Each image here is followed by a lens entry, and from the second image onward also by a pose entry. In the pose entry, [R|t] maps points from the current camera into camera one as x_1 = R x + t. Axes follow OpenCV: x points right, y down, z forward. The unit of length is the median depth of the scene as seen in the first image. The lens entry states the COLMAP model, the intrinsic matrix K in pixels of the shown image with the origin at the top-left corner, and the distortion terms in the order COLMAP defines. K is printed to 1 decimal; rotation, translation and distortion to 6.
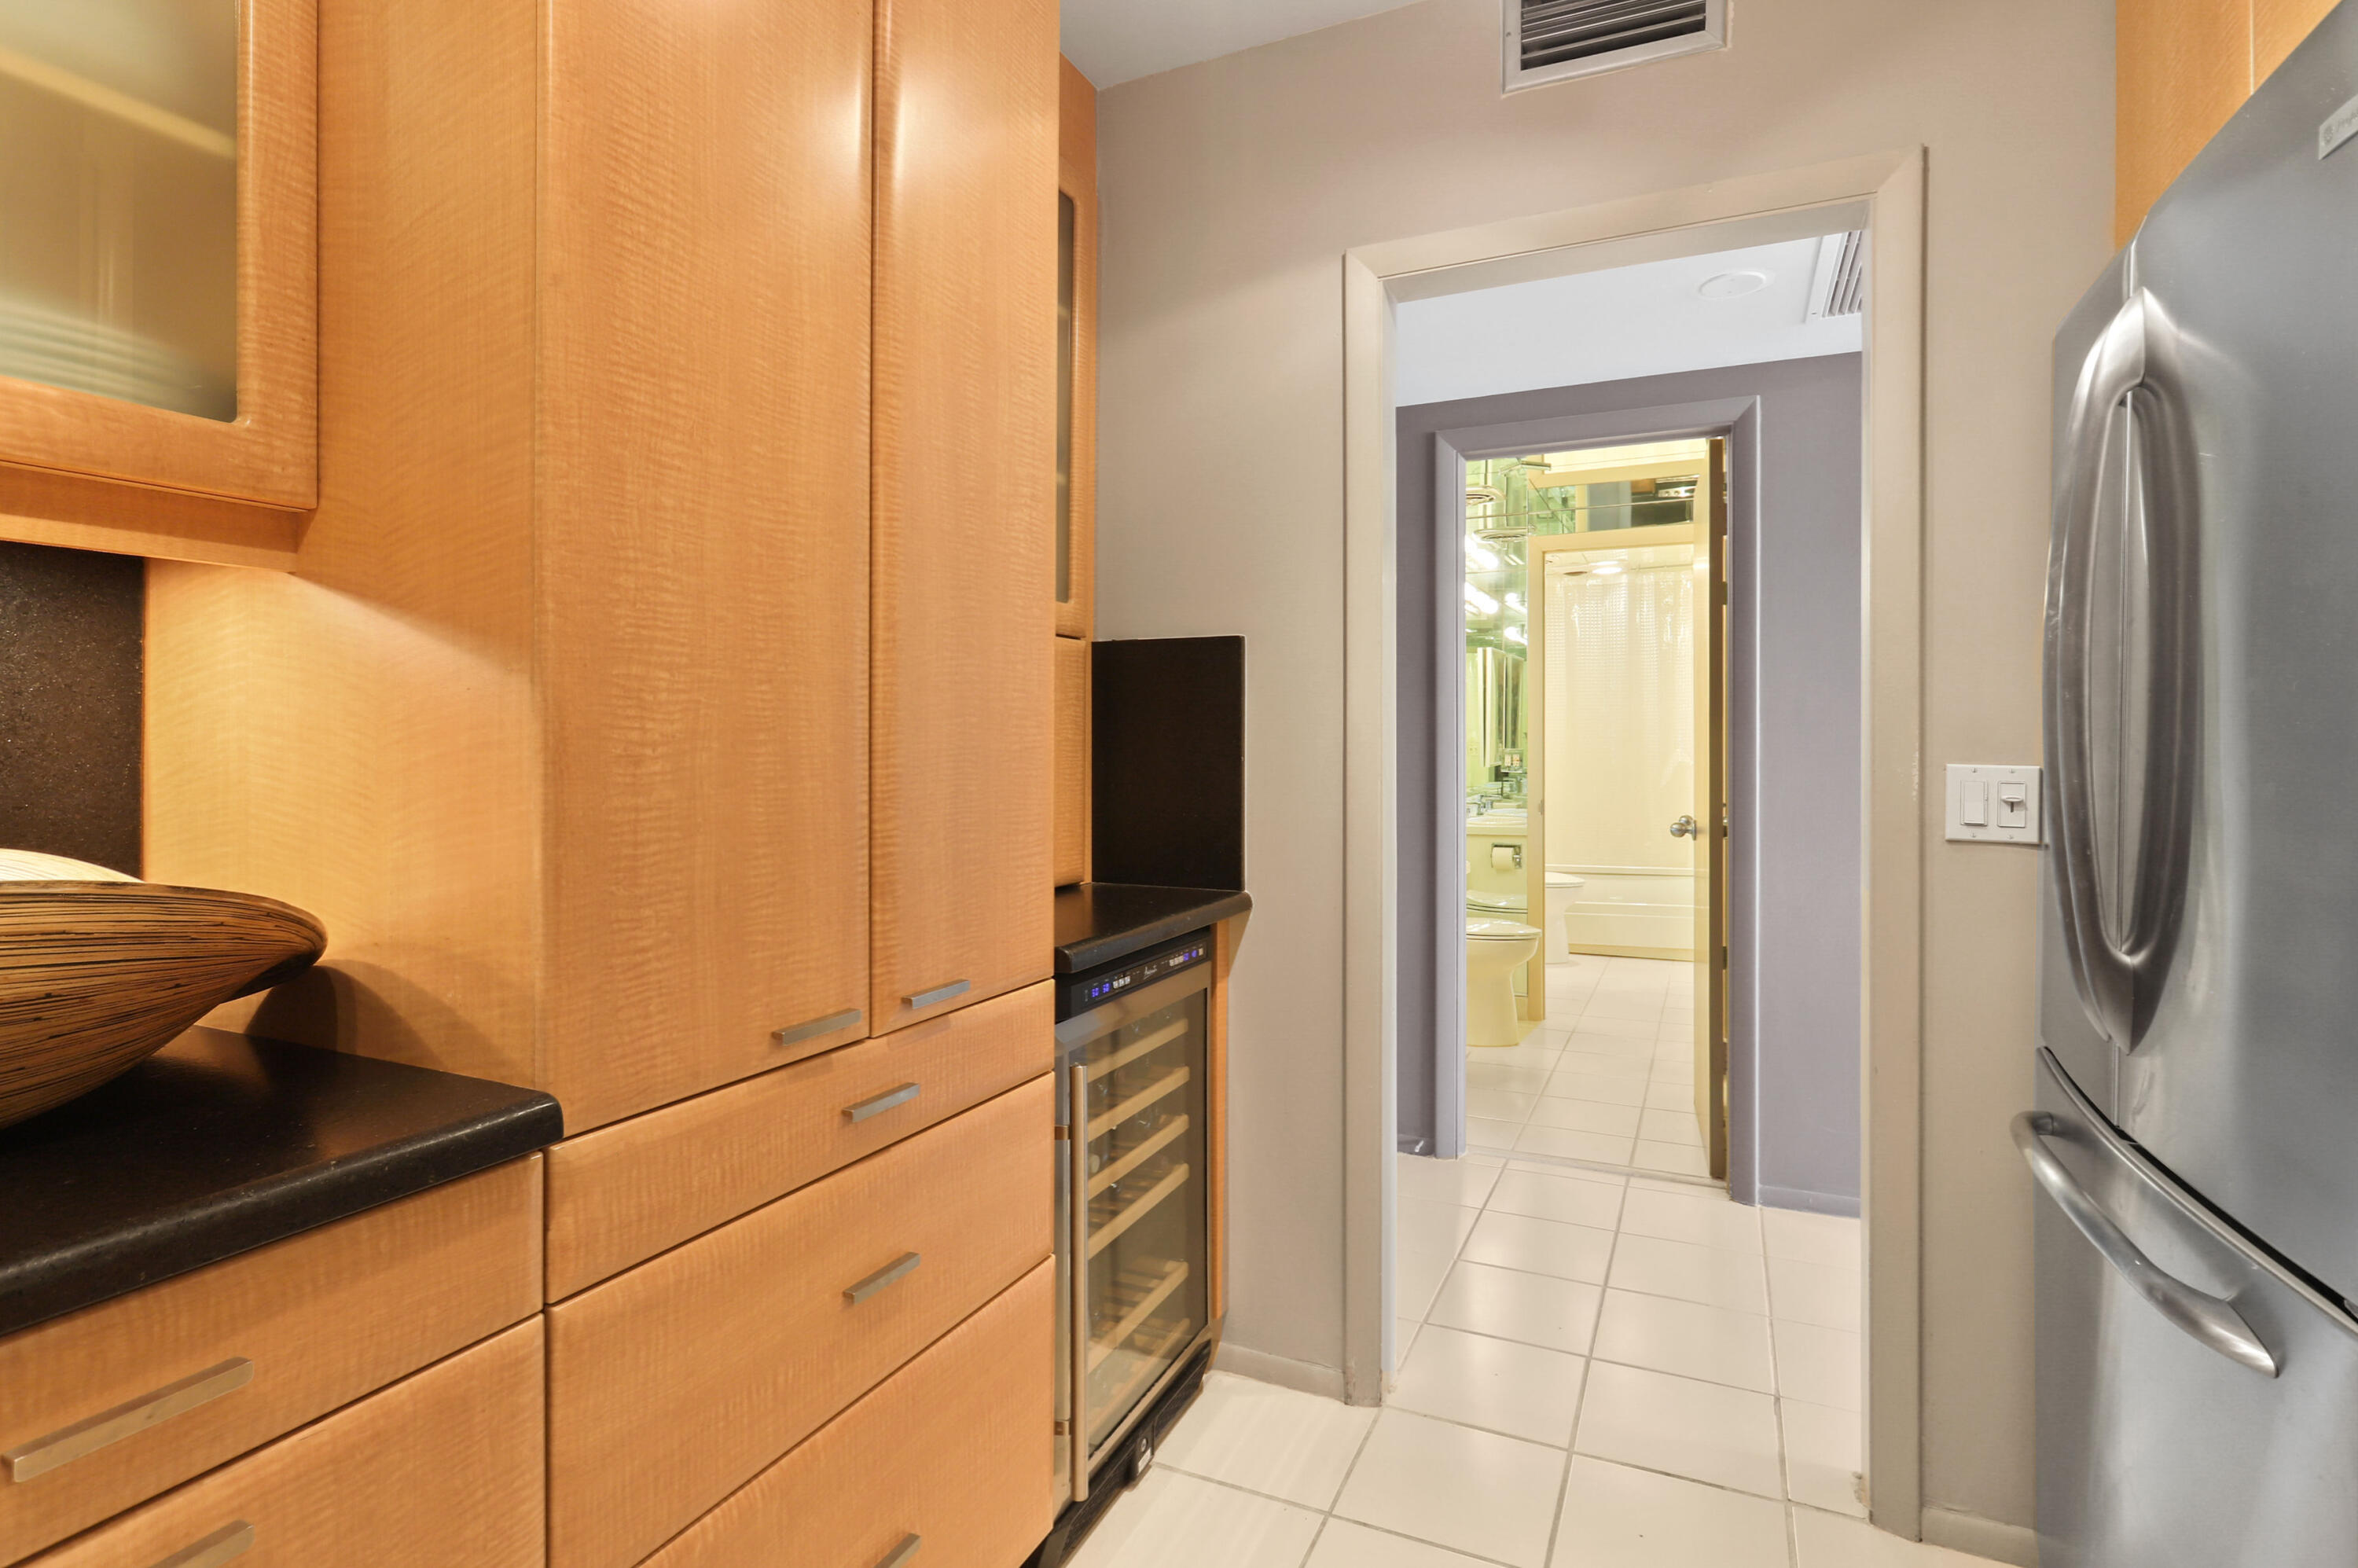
lens RADIAL K [[1162.4, 0, 1170.2], [0, 1162.4, 746.6], [0, 0, 1]] dist [-0.000789, 0.002674]
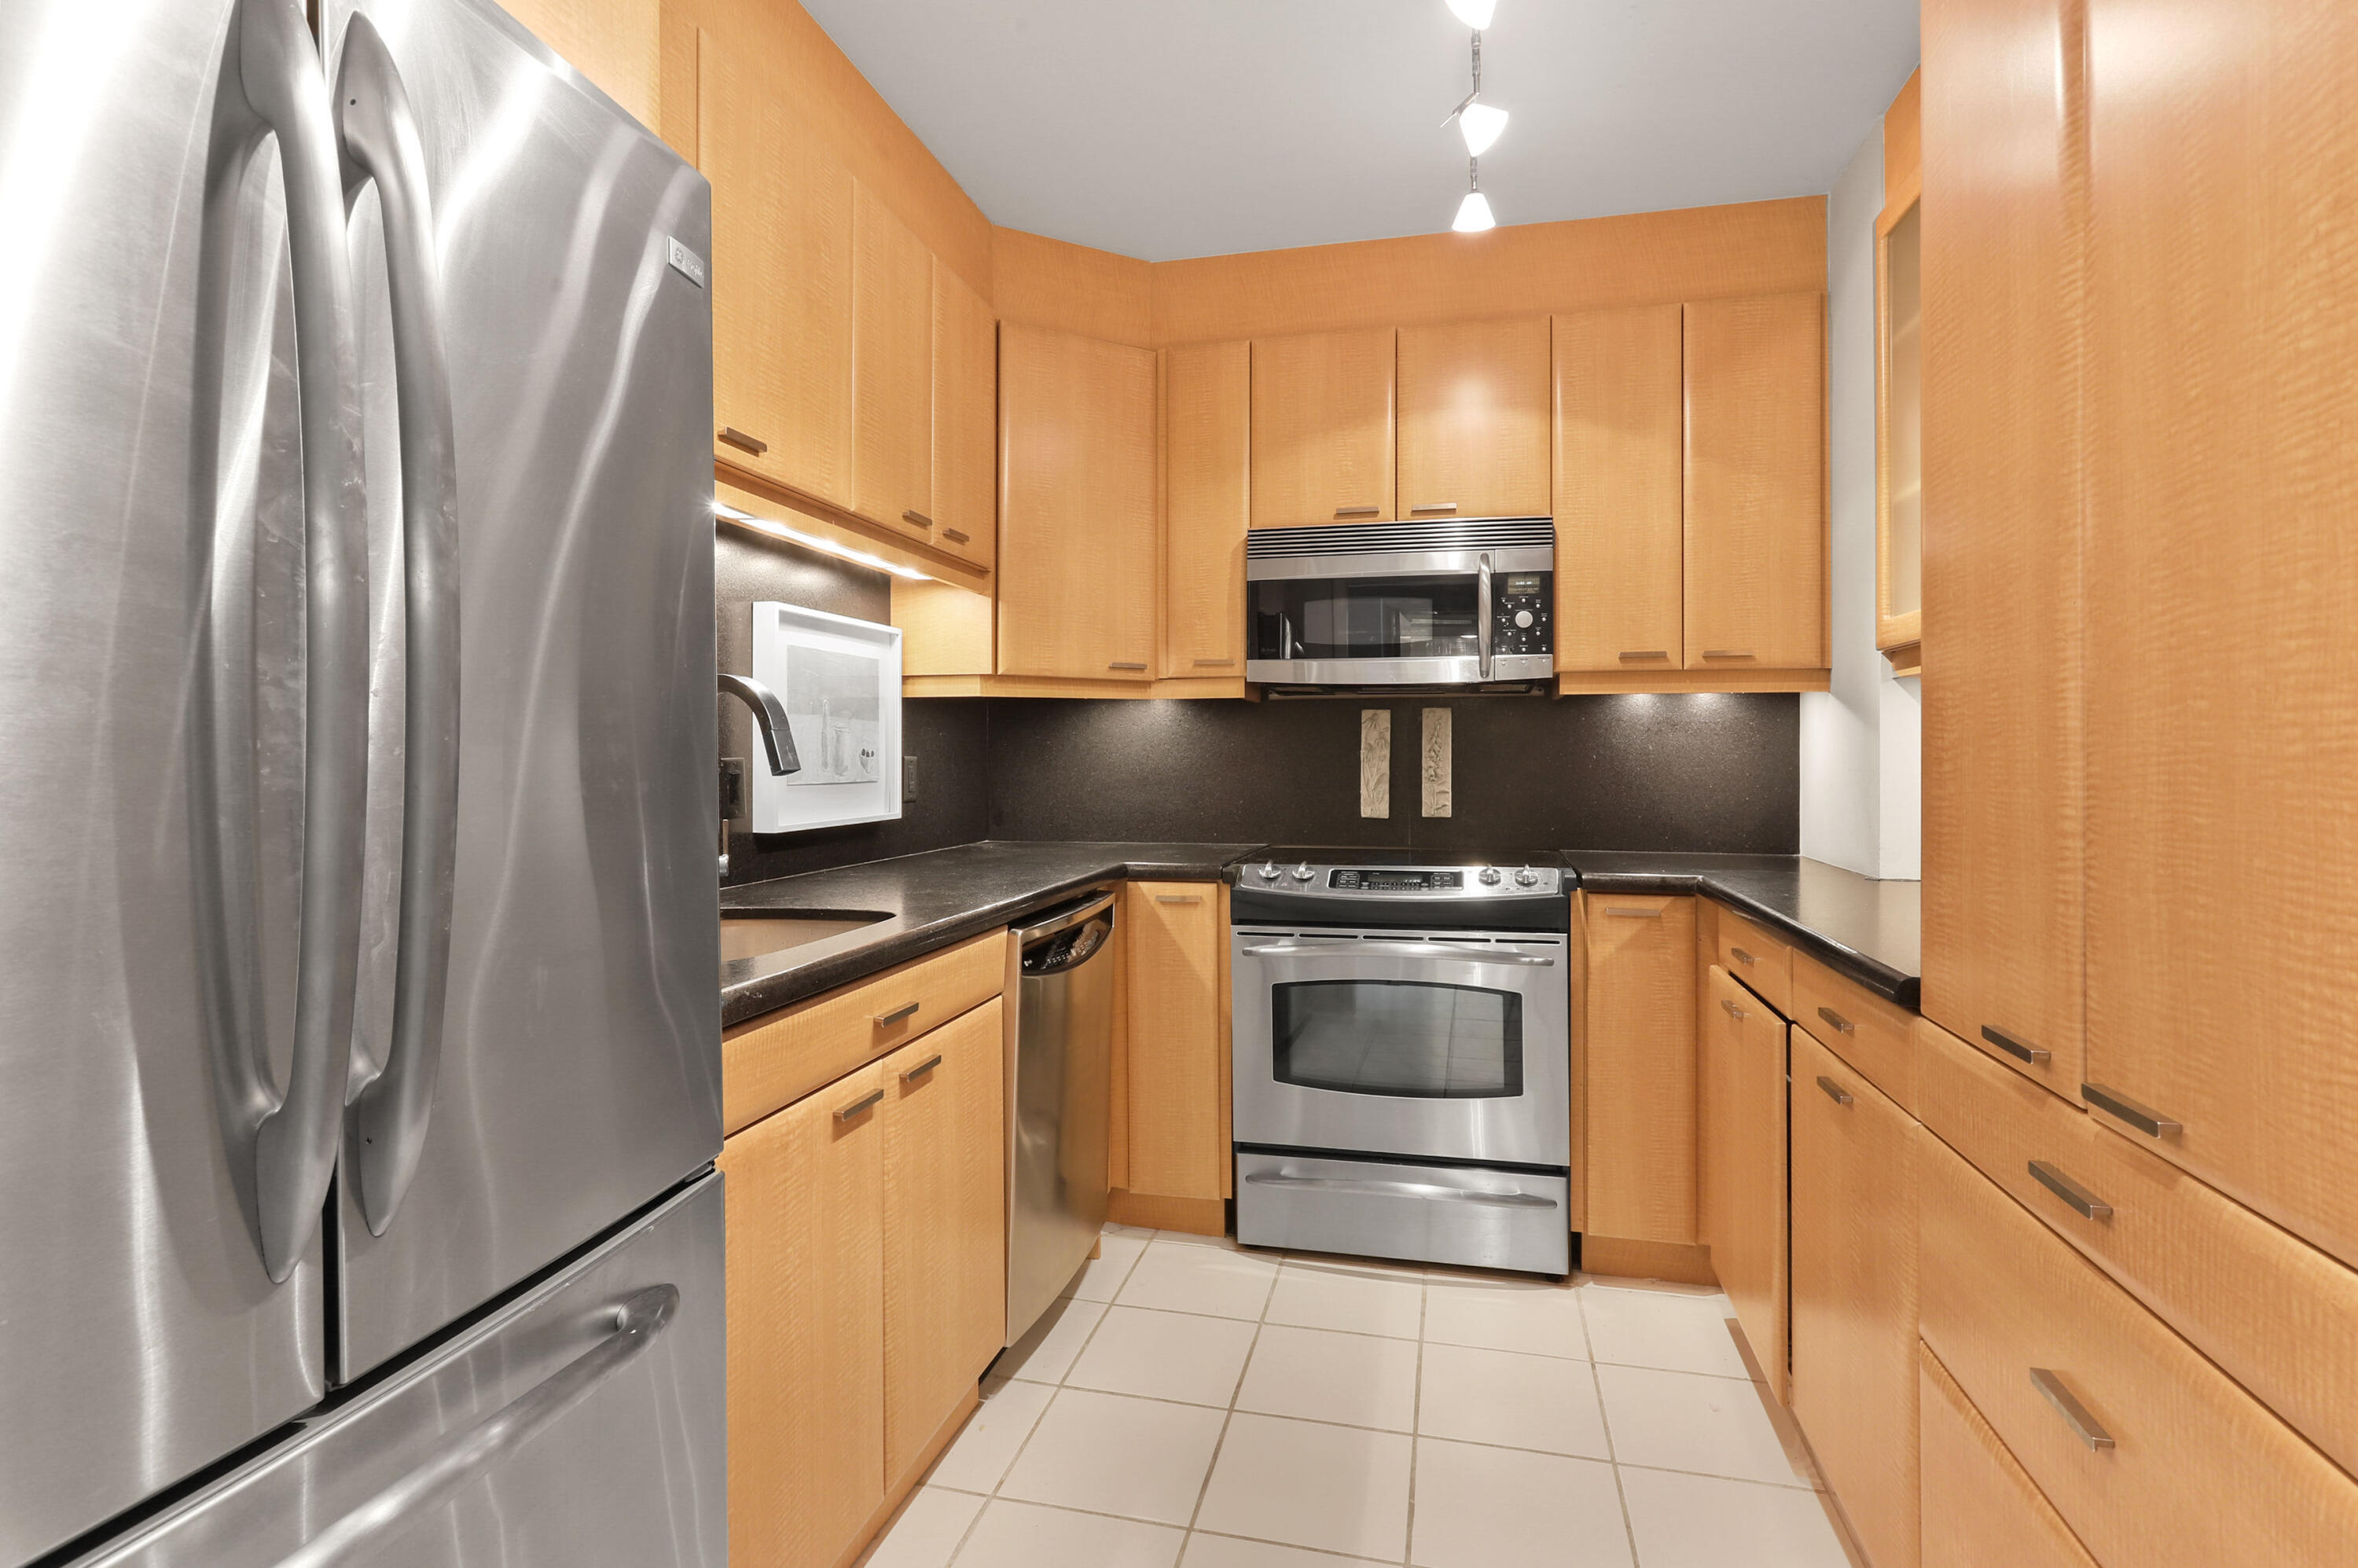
lens RADIAL K [[1162.4, 0, 1170.2], [0, 1162.4, 746.6], [0, 0, 1]] dist [-0.000789, 0.002674]
pose [[-0.981318, -0.001708, -0.192383, 0.326154], [-0.000651, 0.999984, -0.005552, 0.001589], [0.192390, -0.005323, -0.981304, 1.049917]]
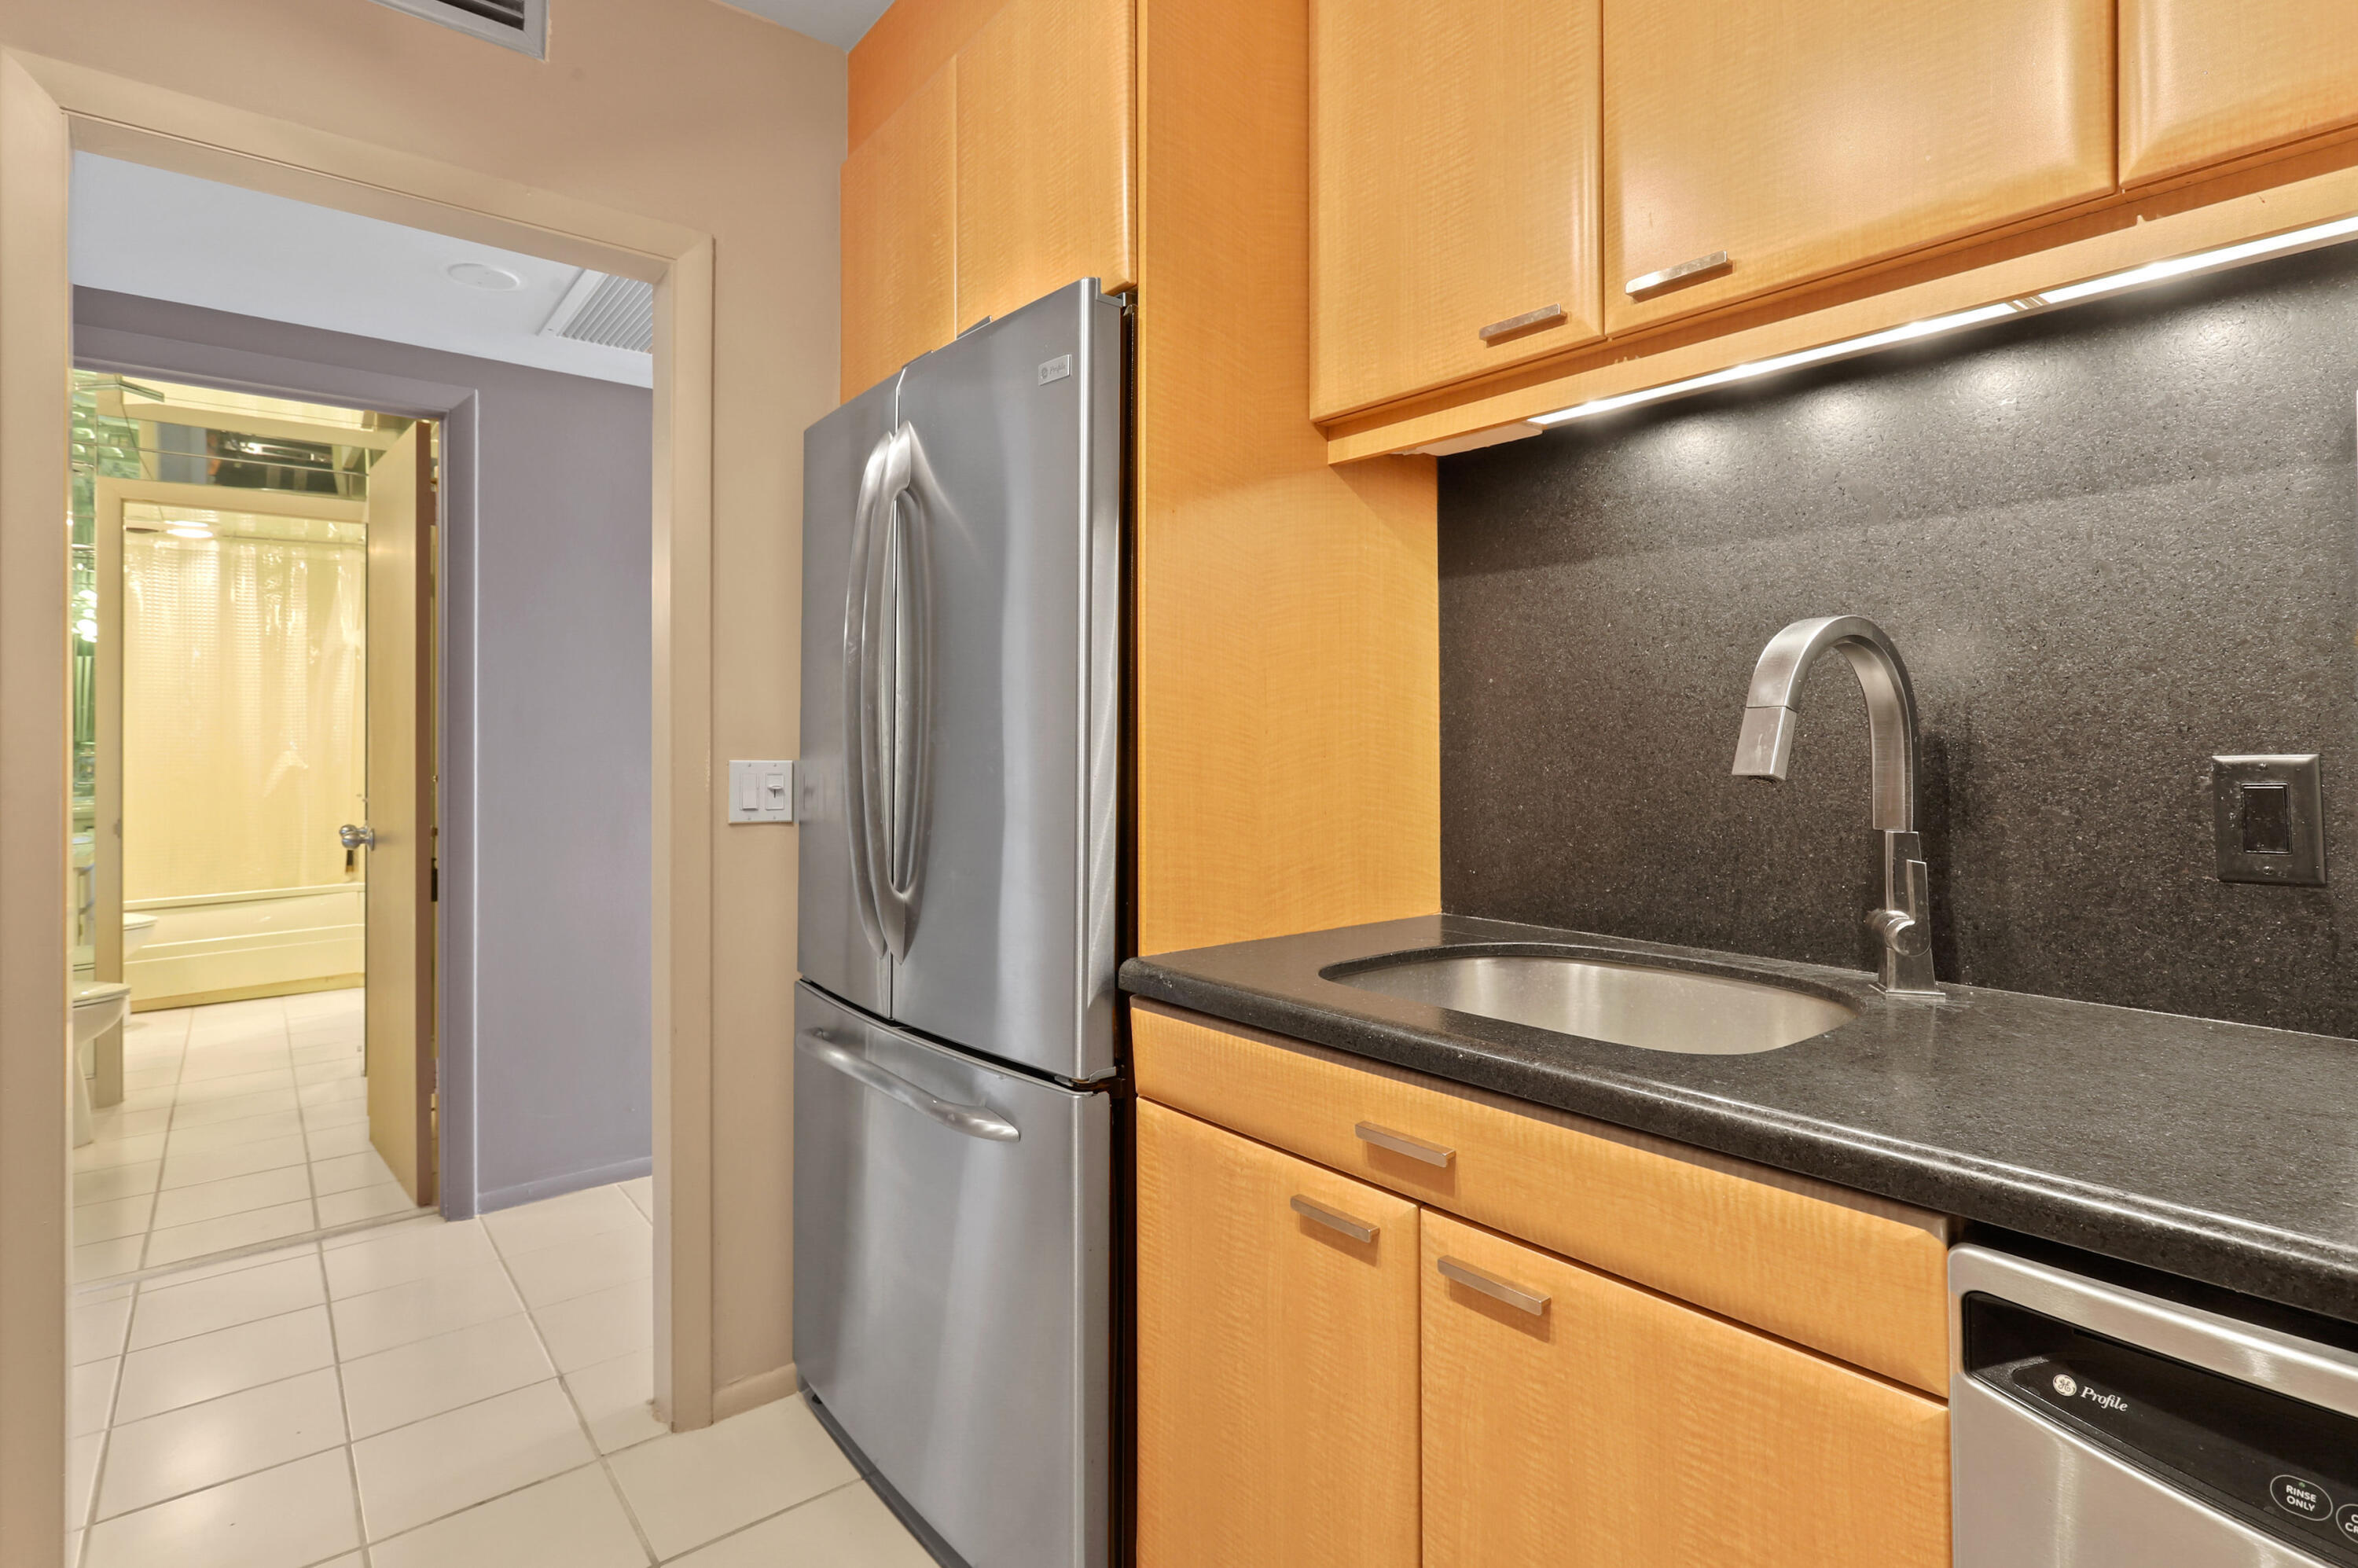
lens RADIAL K [[1171.8, 0, 1185.3], [0, 1171.8, 741.2], [0, 0, 1]] dist [-0.000865, -0.000539]
pose [[0.430527, -0.001792, 0.902576, -0.181605], [0.006871, 0.999976, -0.001291, 0.000297], [-0.902551, 0.006757, 0.430529, 0.049002]]
